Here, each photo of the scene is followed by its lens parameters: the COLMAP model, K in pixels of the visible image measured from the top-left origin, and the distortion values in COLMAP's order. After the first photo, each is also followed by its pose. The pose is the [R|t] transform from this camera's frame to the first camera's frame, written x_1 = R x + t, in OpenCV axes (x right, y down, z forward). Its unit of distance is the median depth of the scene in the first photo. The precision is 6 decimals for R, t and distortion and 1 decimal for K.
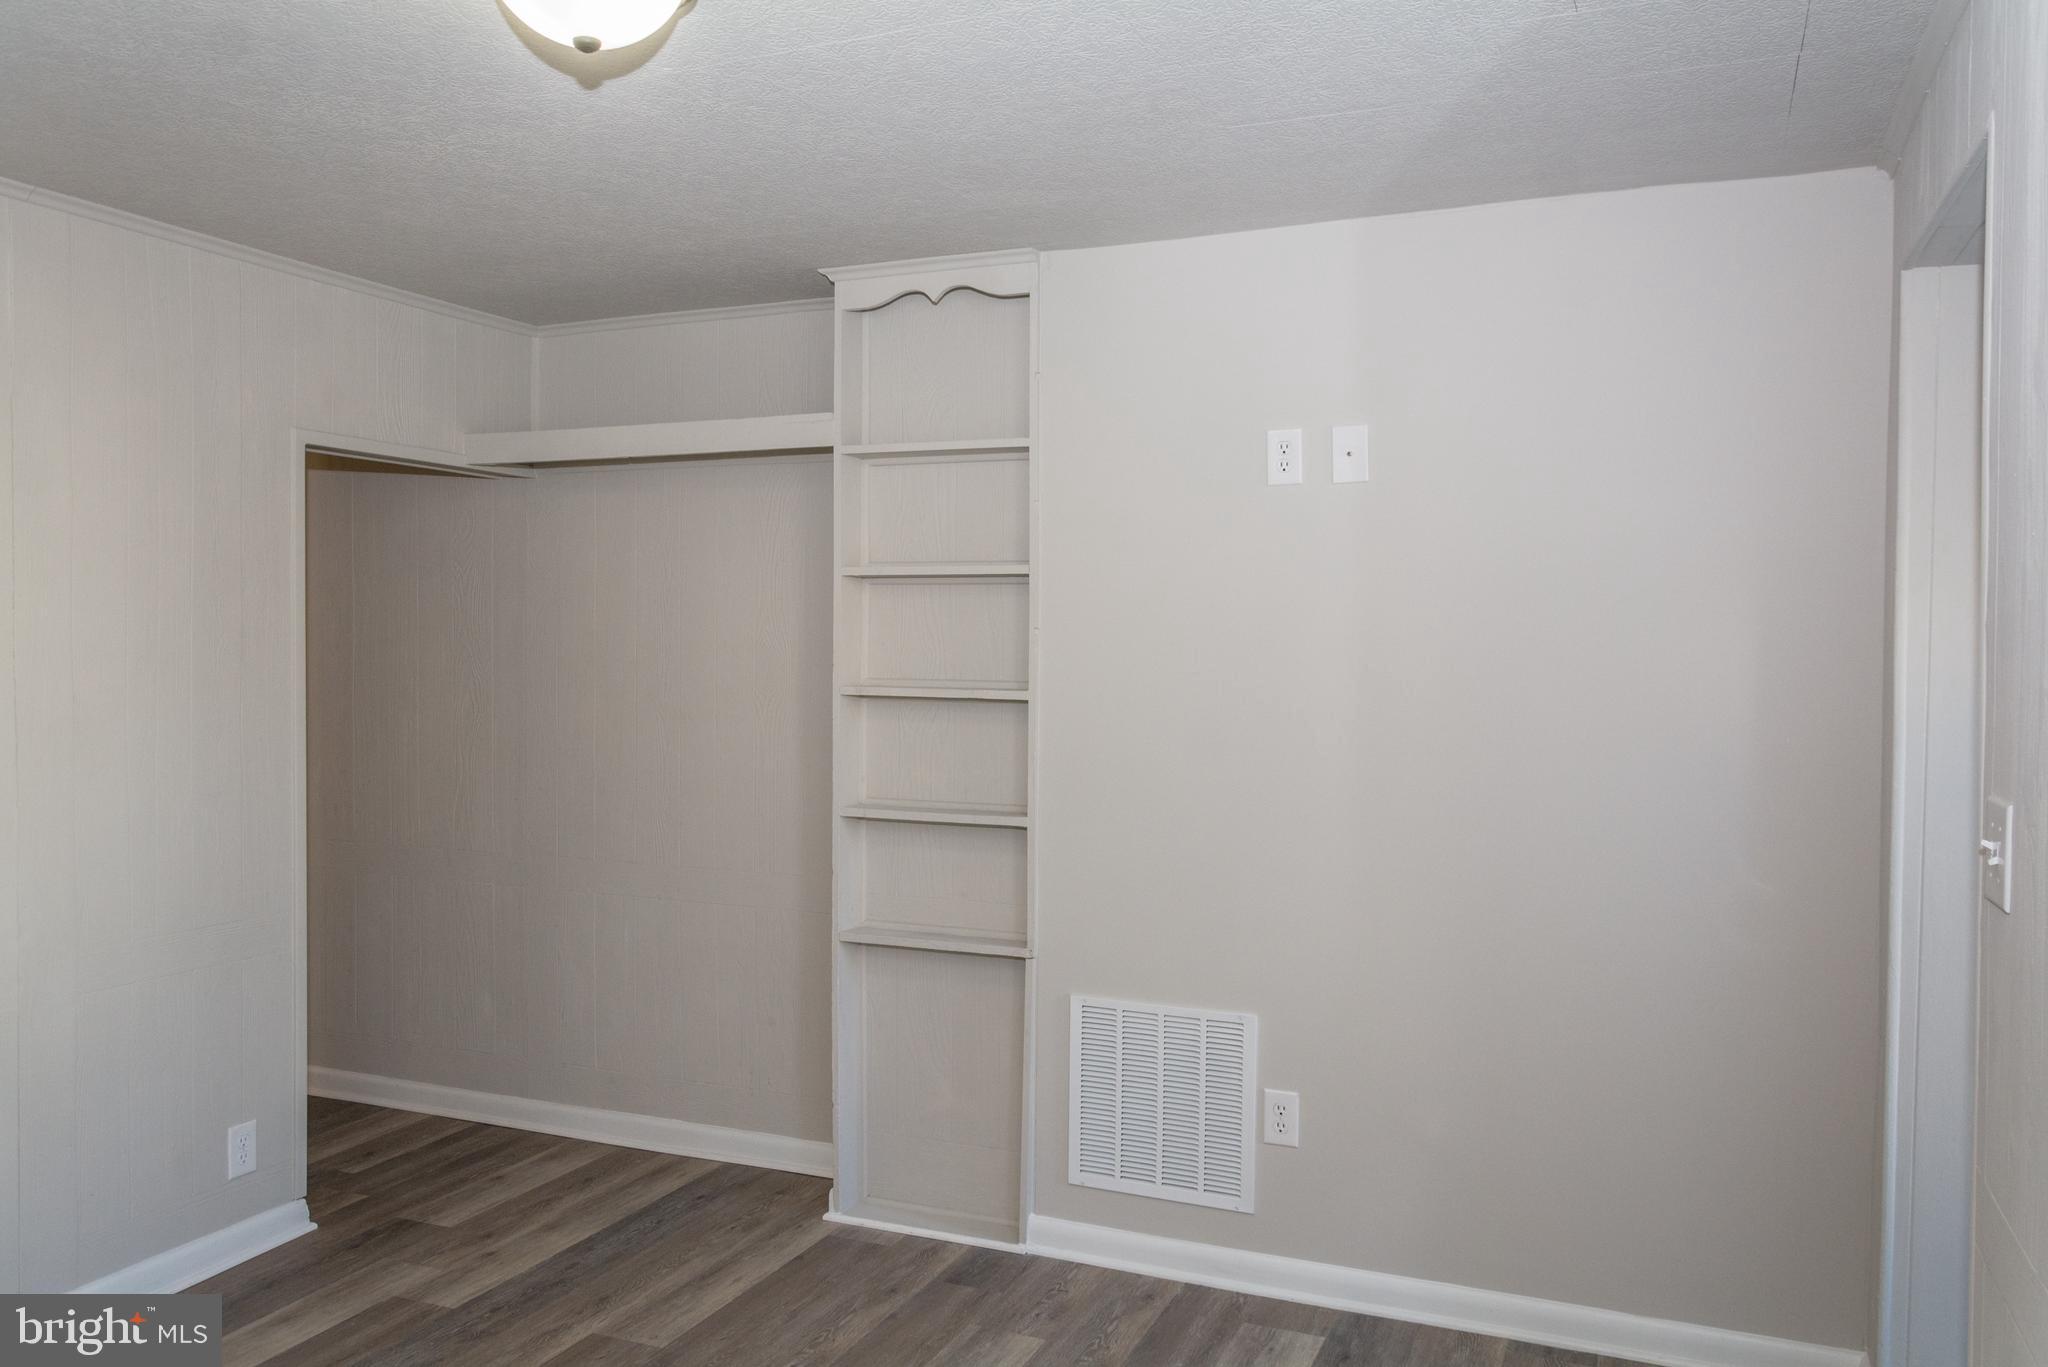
lens RADIAL K [[1572.0, 0, 1024.0], [0, 1572.0, 683.5], [0, 0, 1]] dist [-0.005479, 0.001709]
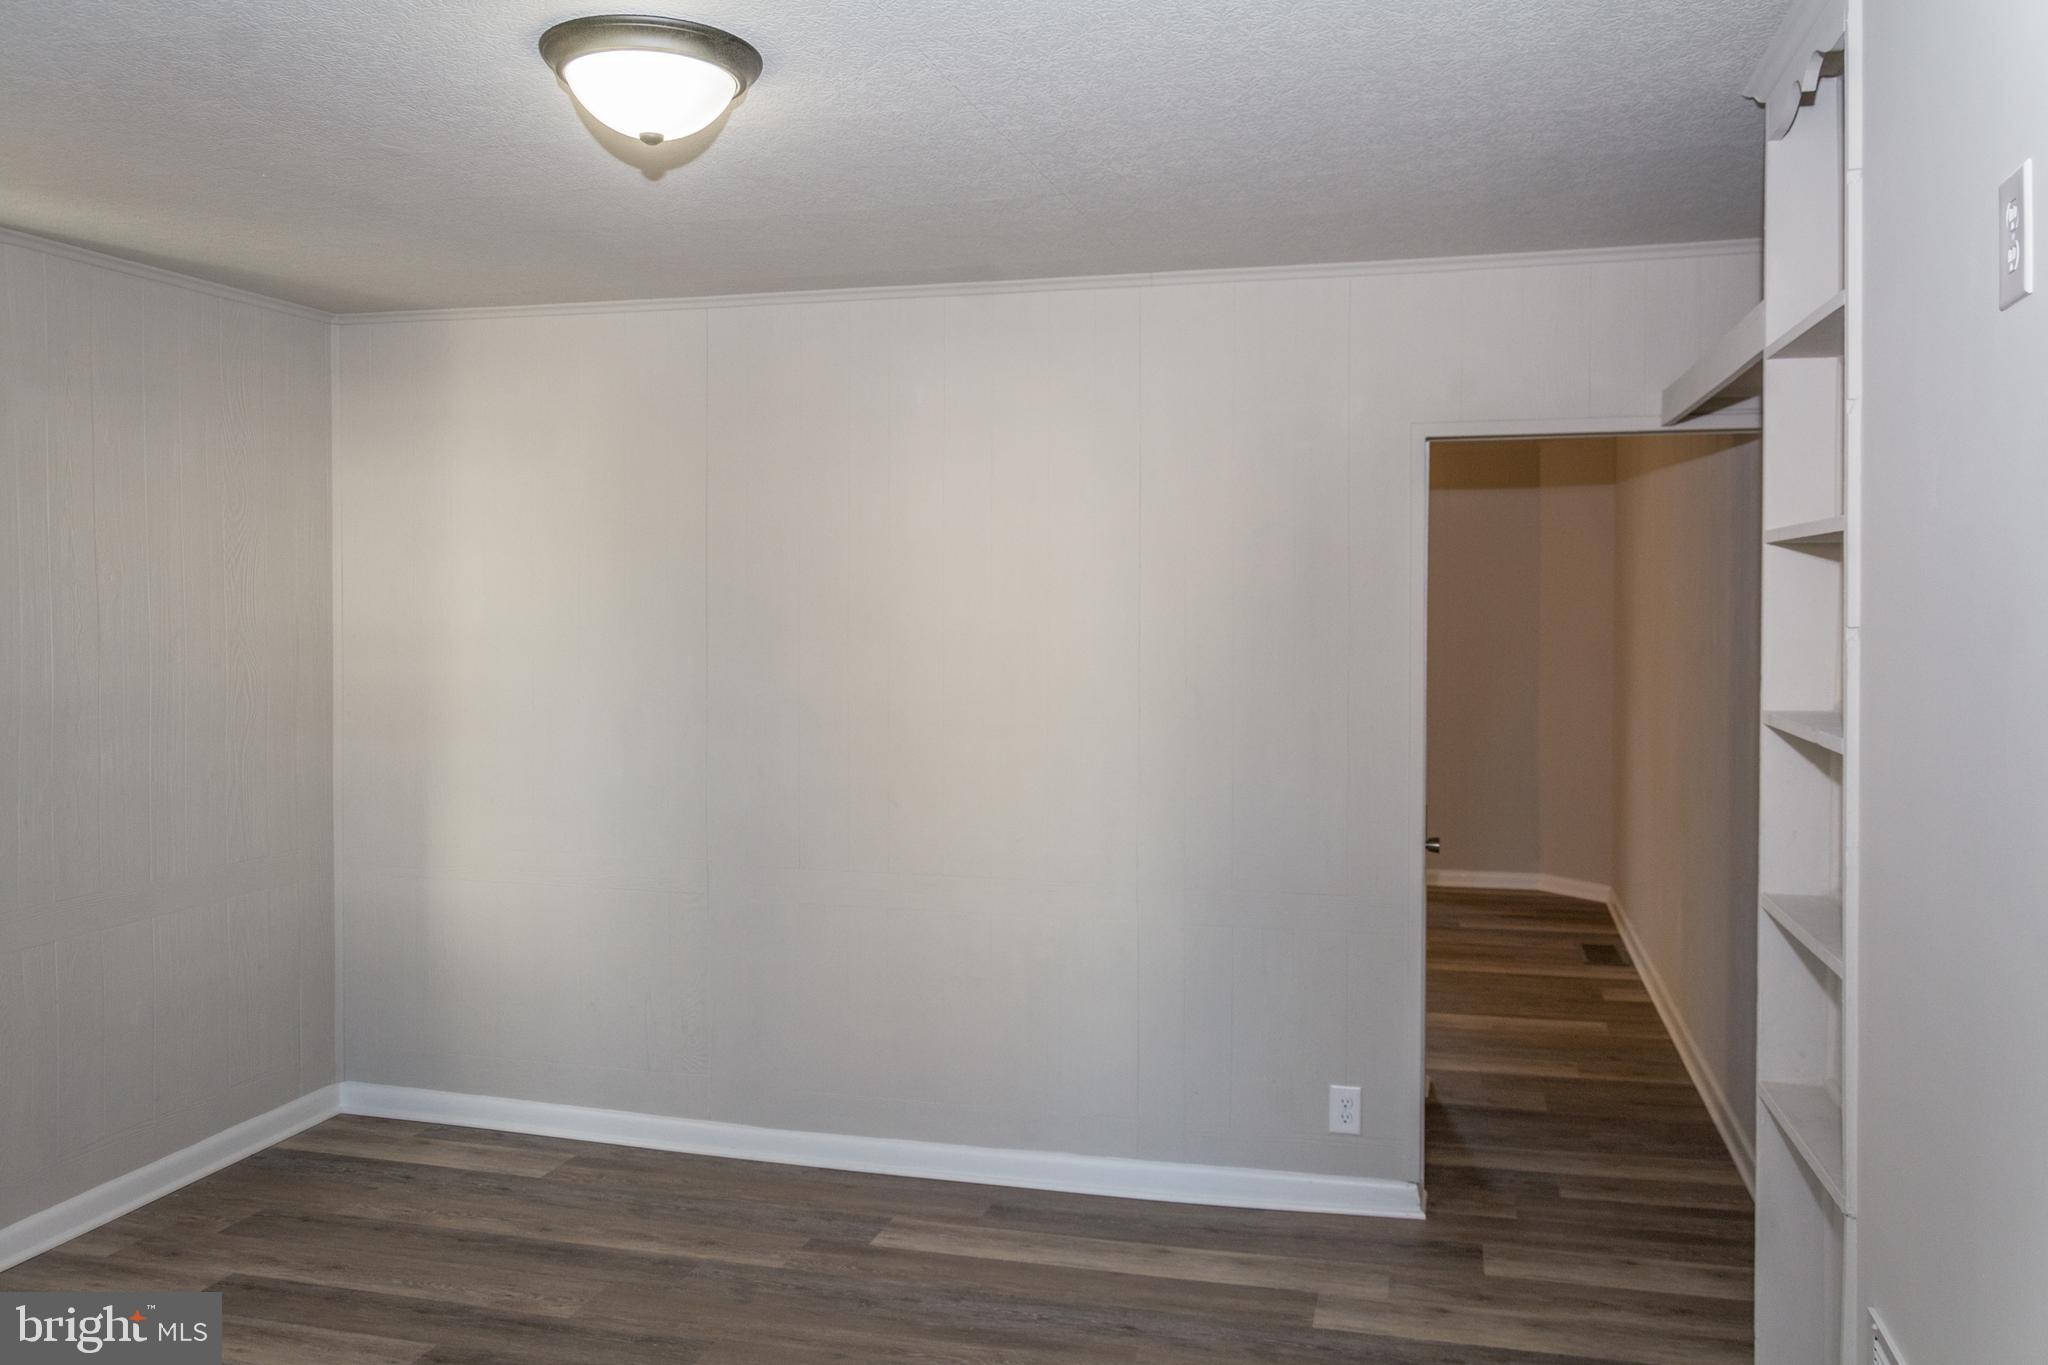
lens RADIAL K [[1549.6, 0, 1027.6], [0, 1549.6, 613.0], [0, 0, 1]] dist [-0.007260, -0.002066]
pose [[0.136626, -0.000932, -0.990622, 0.494012], [-0.018568, 0.999821, -0.003502, -0.030485], [0.990449, 0.018872, 0.136584, 0.612656]]
